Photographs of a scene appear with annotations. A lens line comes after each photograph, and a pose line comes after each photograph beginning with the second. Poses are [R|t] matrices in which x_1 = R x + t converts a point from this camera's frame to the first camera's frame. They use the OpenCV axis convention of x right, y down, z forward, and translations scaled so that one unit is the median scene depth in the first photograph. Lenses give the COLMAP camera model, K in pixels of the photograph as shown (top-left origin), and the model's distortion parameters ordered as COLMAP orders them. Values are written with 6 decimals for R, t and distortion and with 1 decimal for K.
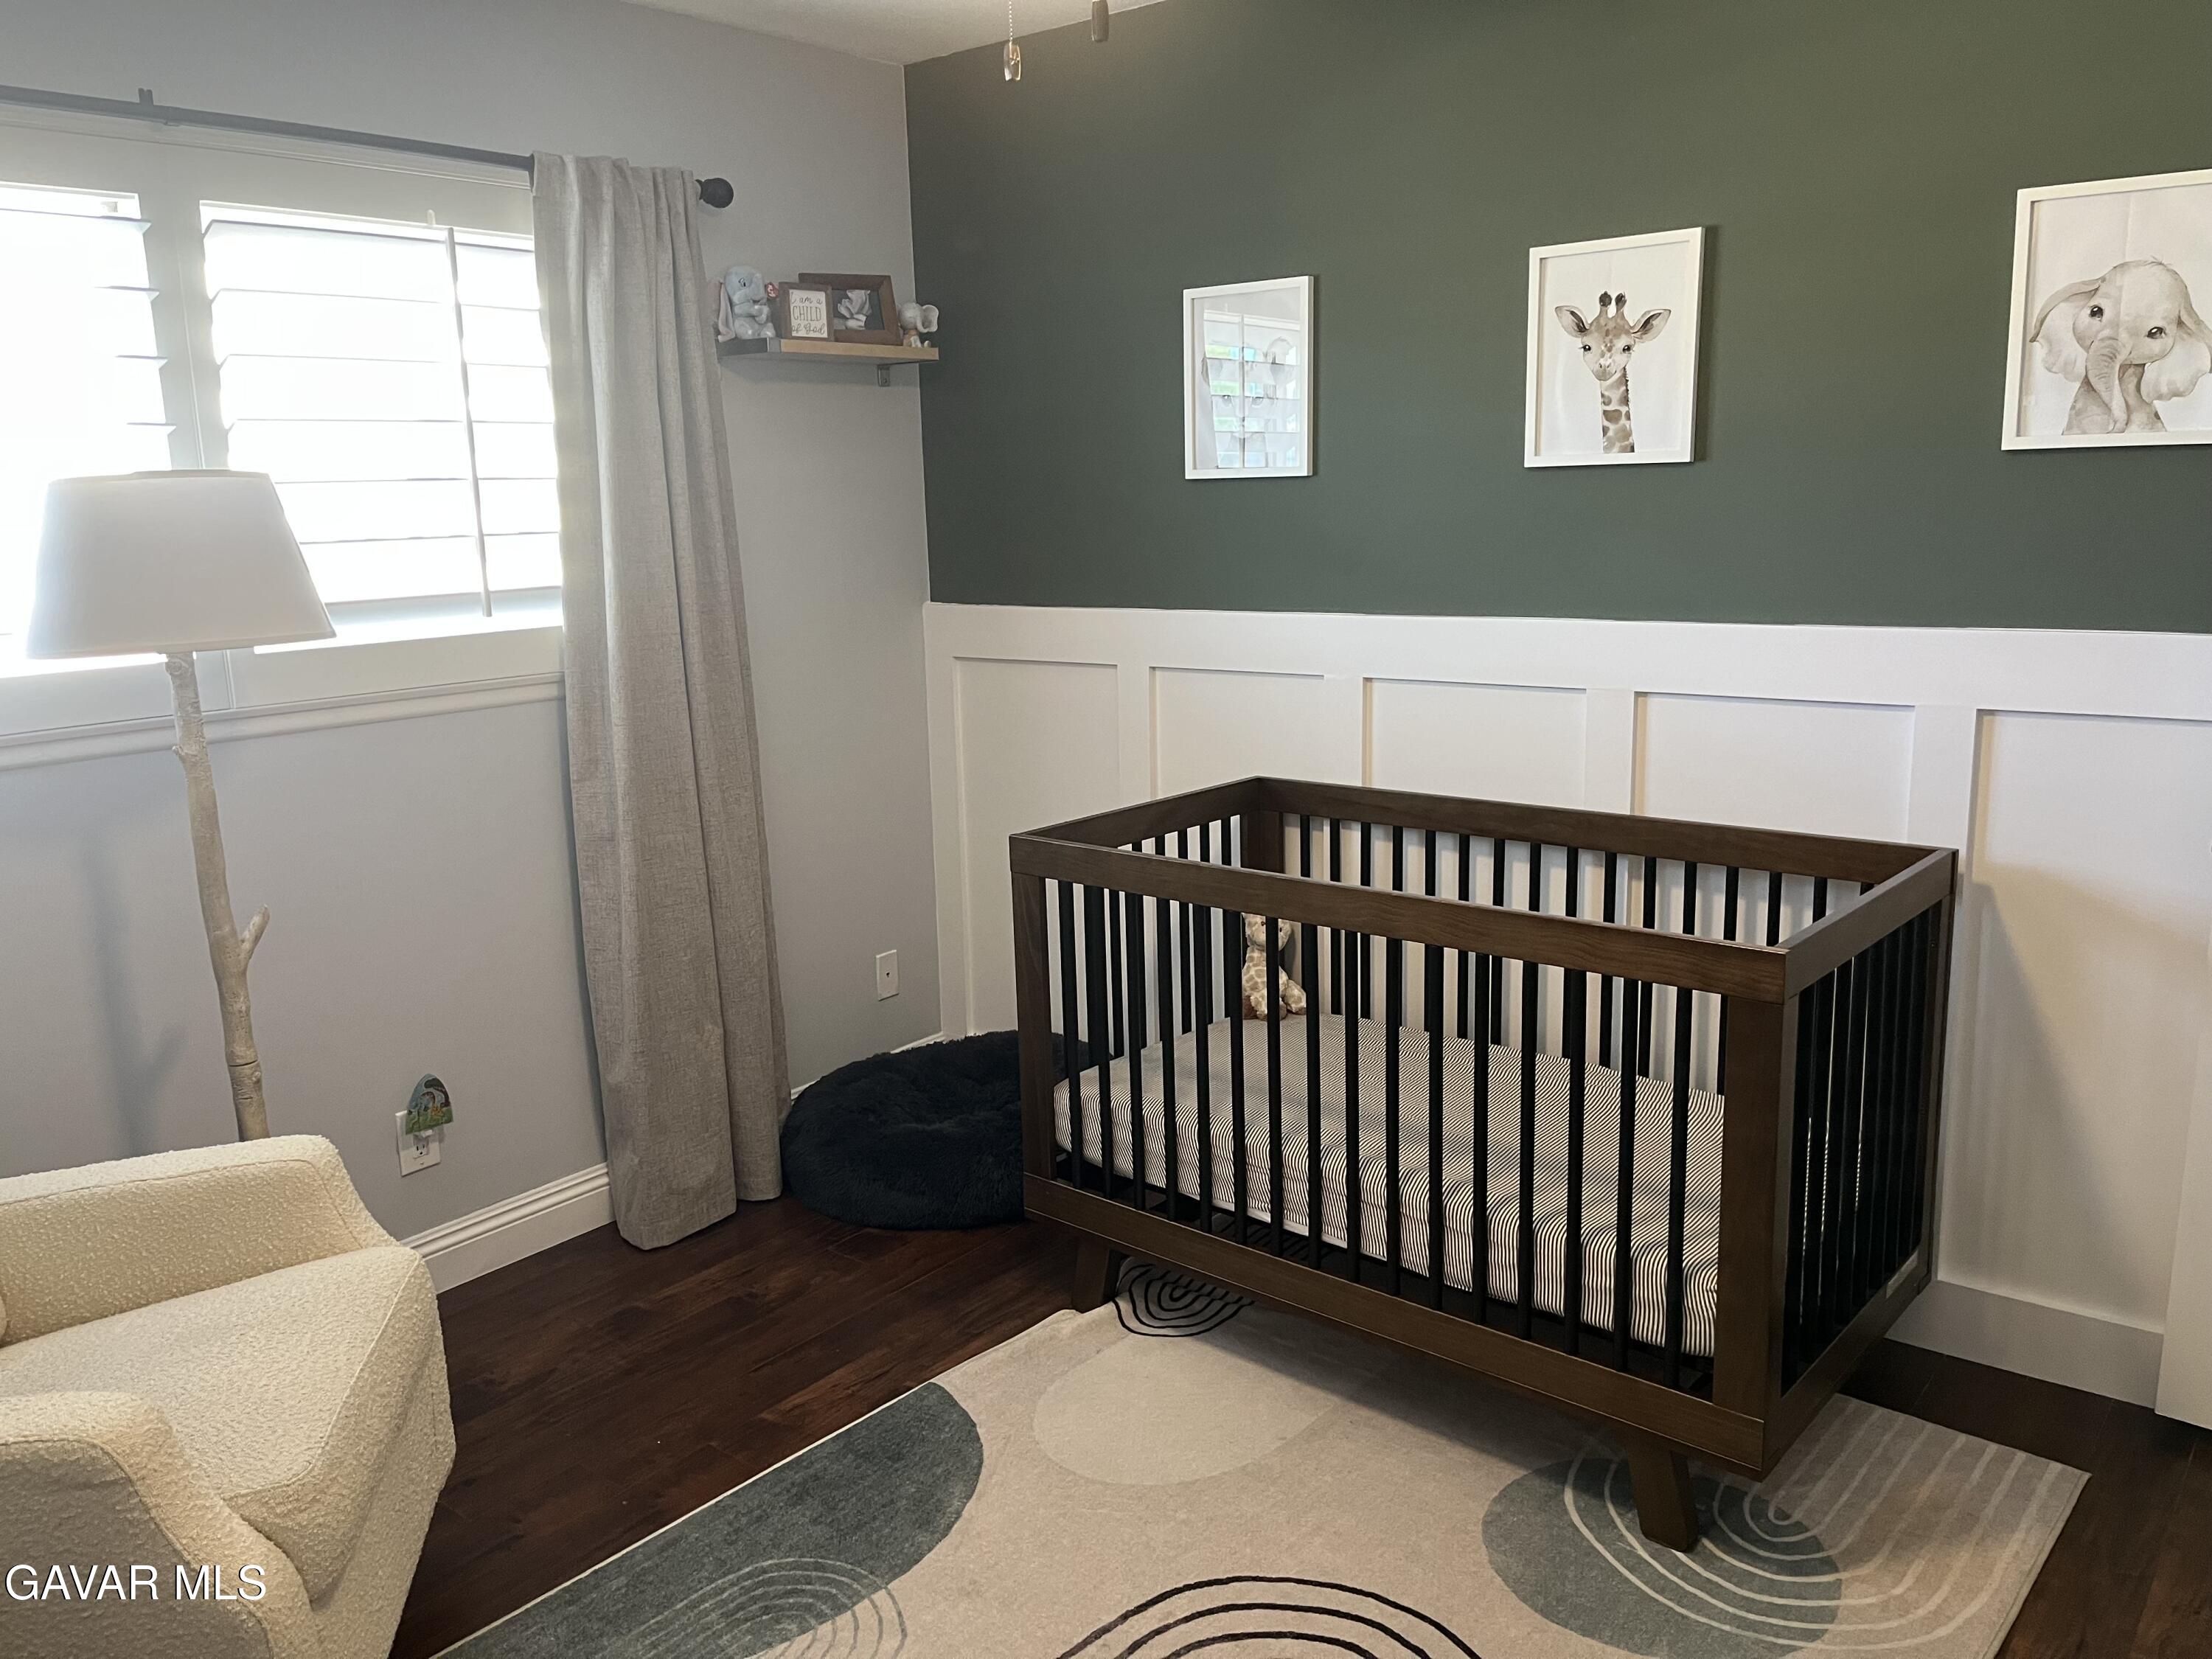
lens RADIAL K [[1672.1, 0, 1094.3], [0, 1672.1, 824.0], [0, 0, 1]] dist [0.047933, -0.053510]
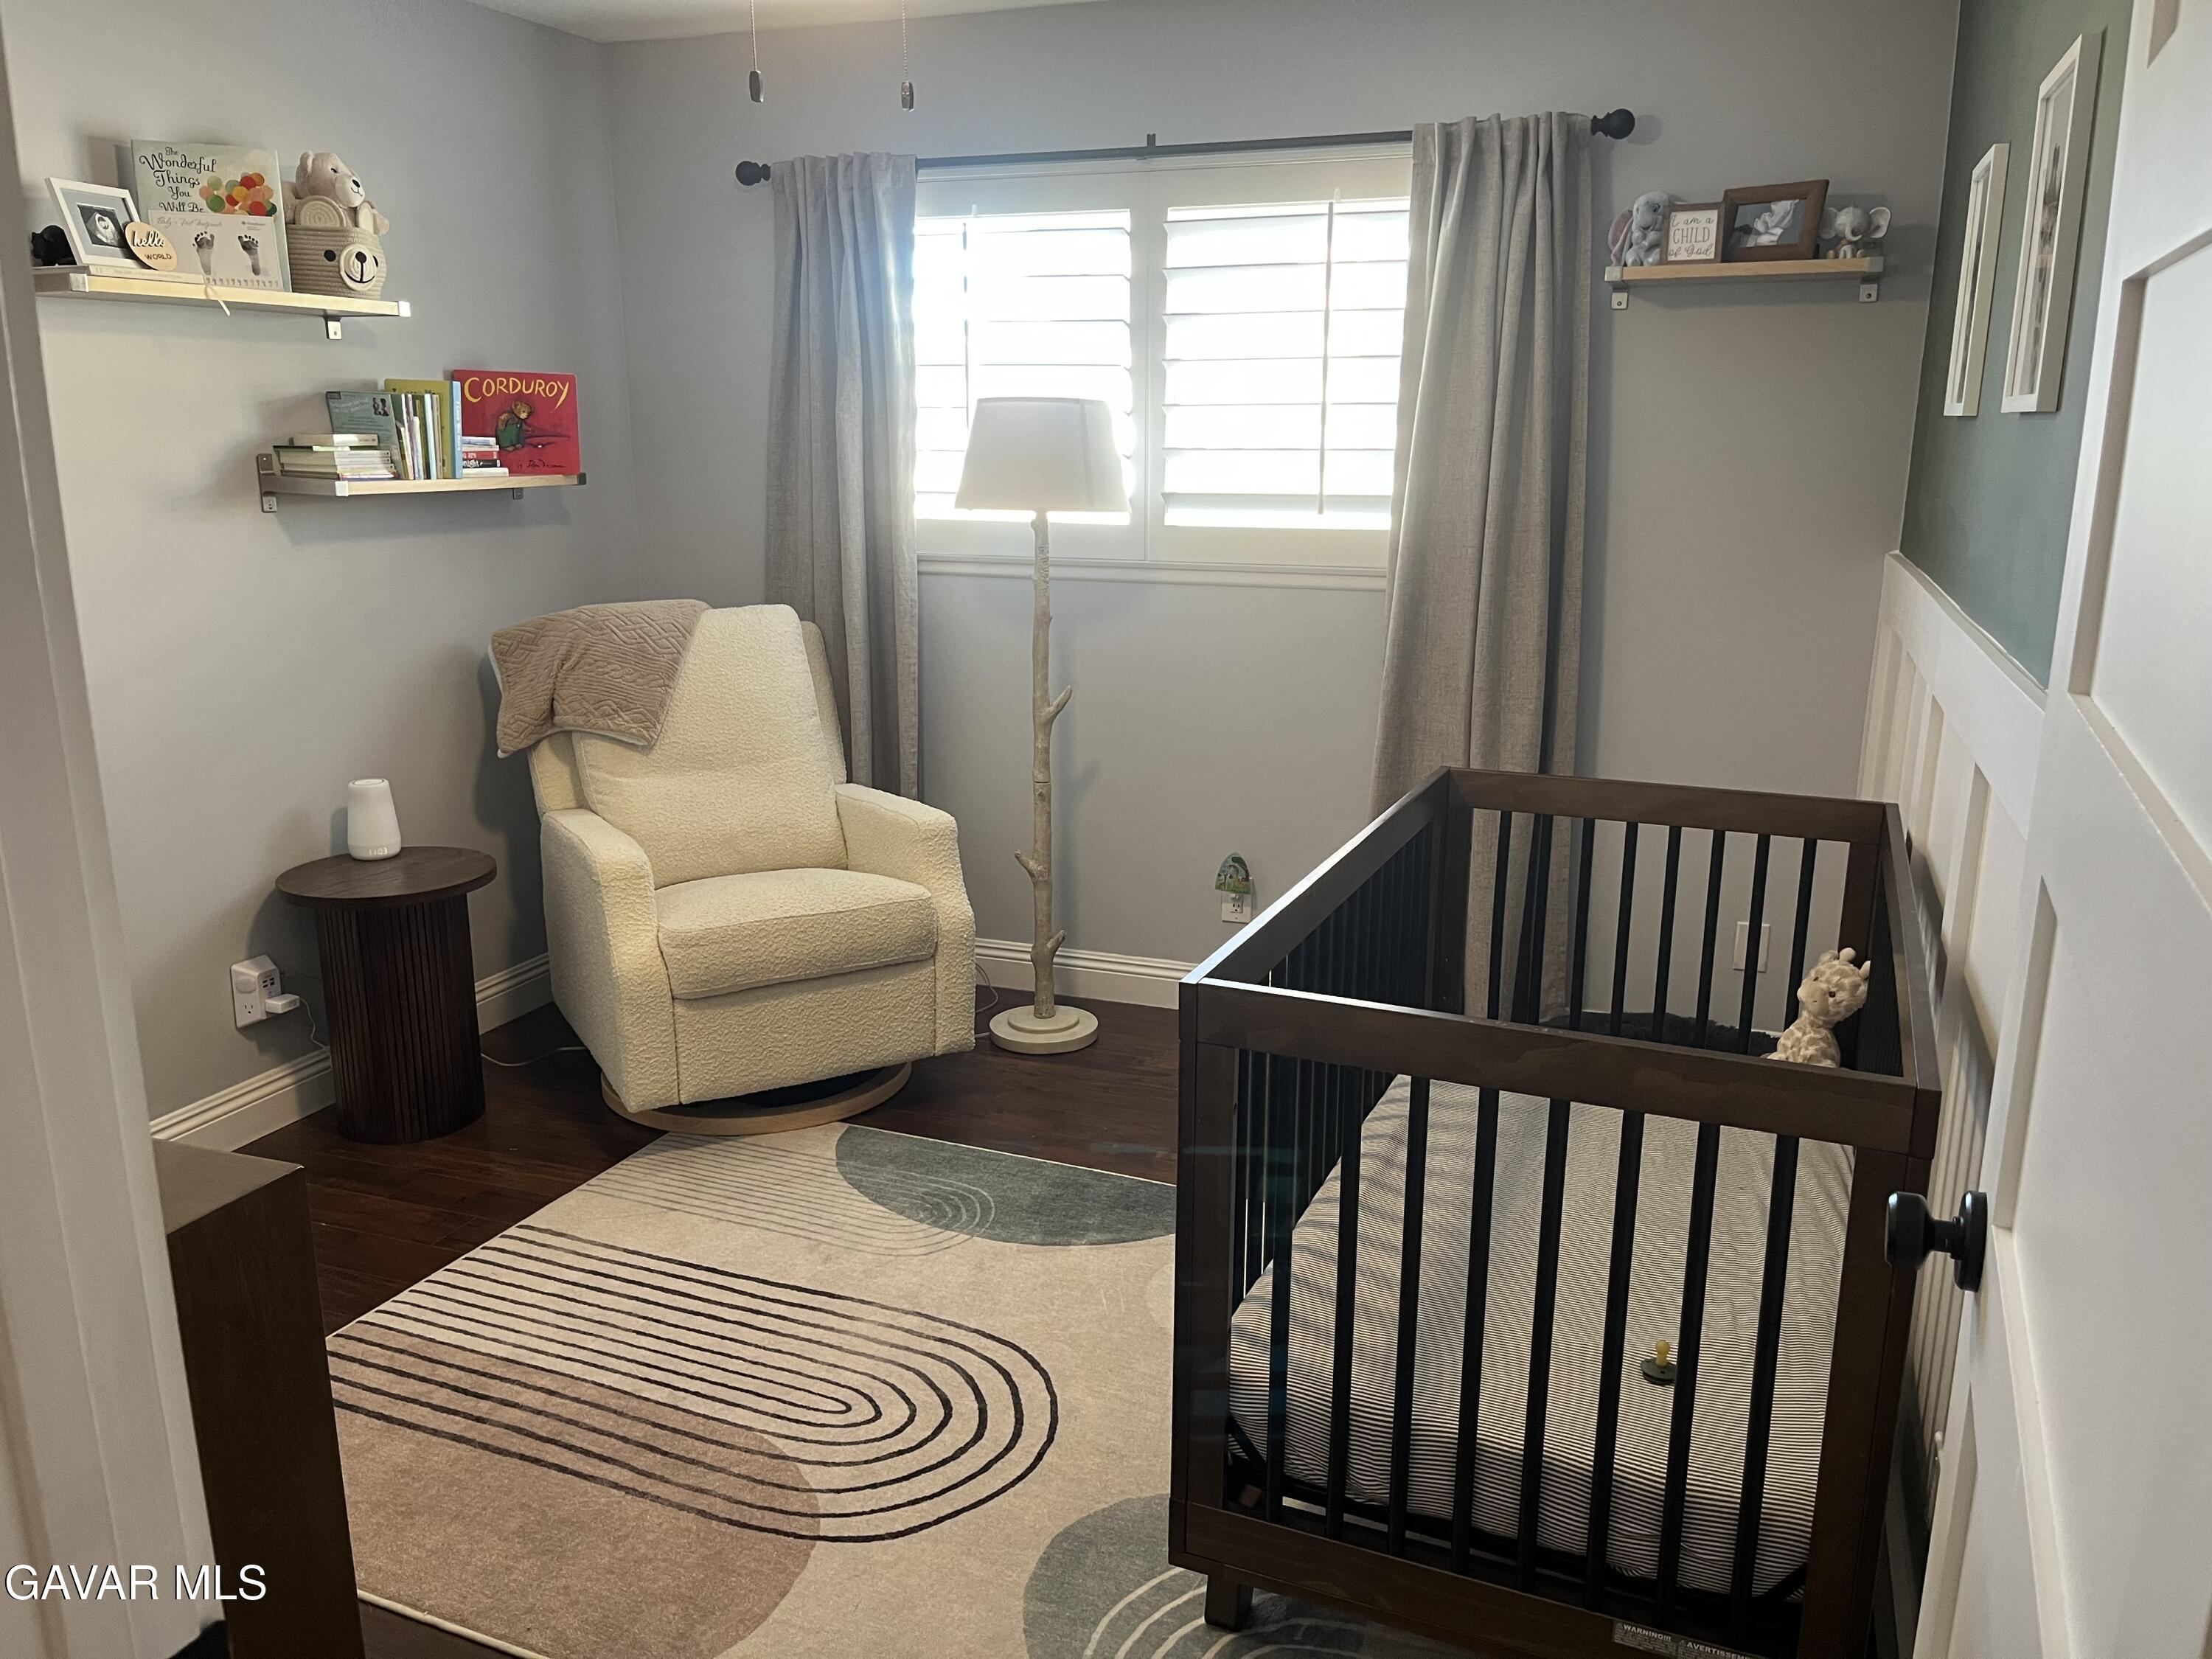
lens RADIAL K [[1672.1, 0, 1100.8], [0, 1672.1, 827.7], [0, 0, 1]] dist [0.047933, -0.053510]
pose [[0.320766, 0.254644, -0.912286, 0.770376], [-0.196566, 0.960109, 0.198879, -0.112681], [0.926537, 0.115530, 0.358024, 0.414596]]
